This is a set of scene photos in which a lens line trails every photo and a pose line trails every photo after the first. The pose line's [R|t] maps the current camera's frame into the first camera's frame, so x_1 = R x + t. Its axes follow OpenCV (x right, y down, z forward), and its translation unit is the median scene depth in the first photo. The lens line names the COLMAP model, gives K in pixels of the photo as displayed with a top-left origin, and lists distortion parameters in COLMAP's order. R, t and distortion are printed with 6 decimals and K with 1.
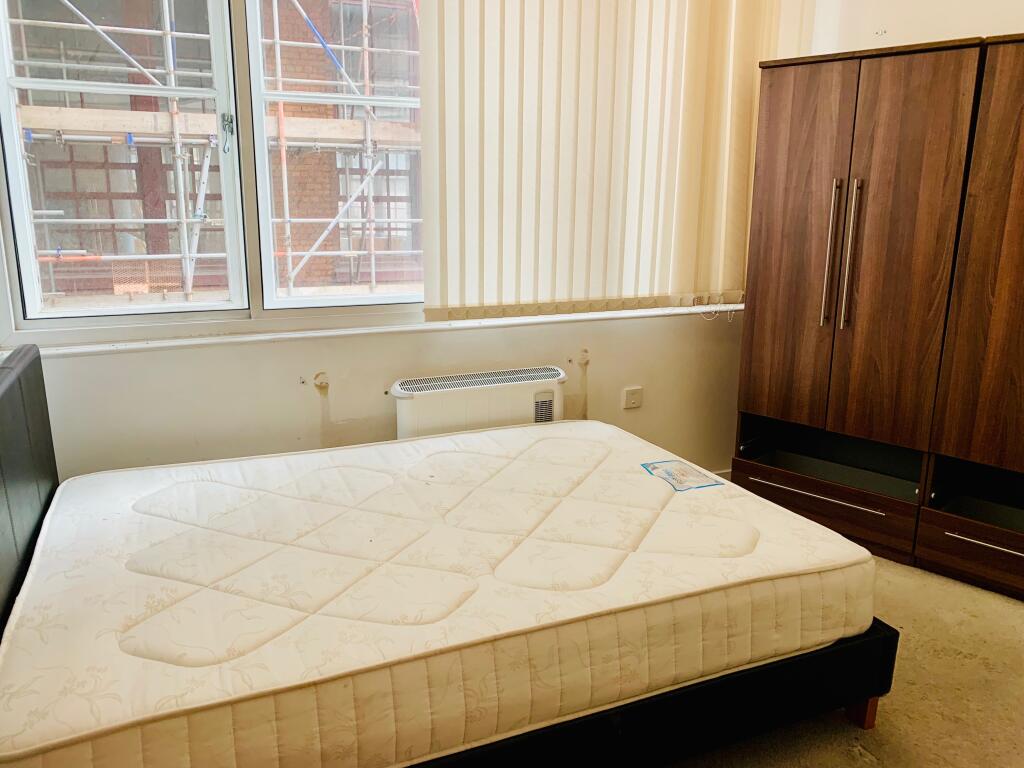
lens RADIAL K [[780.5, 0, 511.7], [0, 780.5, 384.8], [0, 0, 1]] dist [0.001894, -0.007035]
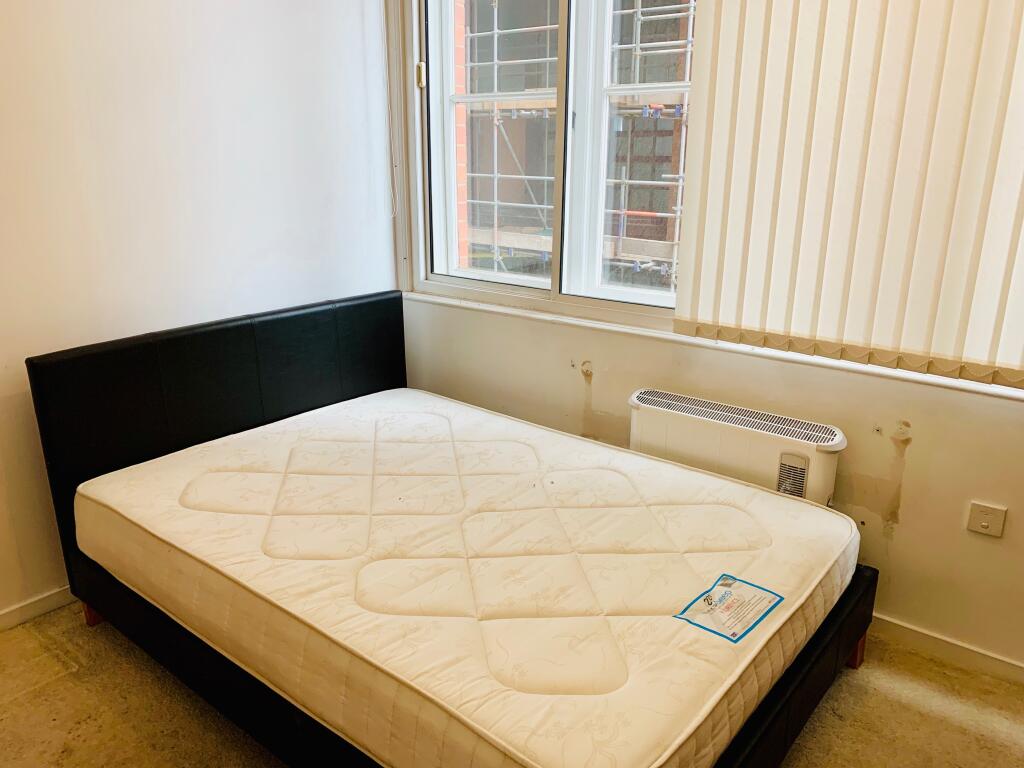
lens RADIAL K [[780.5, 0, 511.6], [0, 780.5, 382.2], [0, 0, 1]] dist [0.001894, -0.007035]
pose [[0.449515, 0.246754, -0.858515, 0.592301], [-0.211986, 0.963102, 0.165820, -0.135224], [0.867755, 0.107455, 0.485237, 0.399760]]
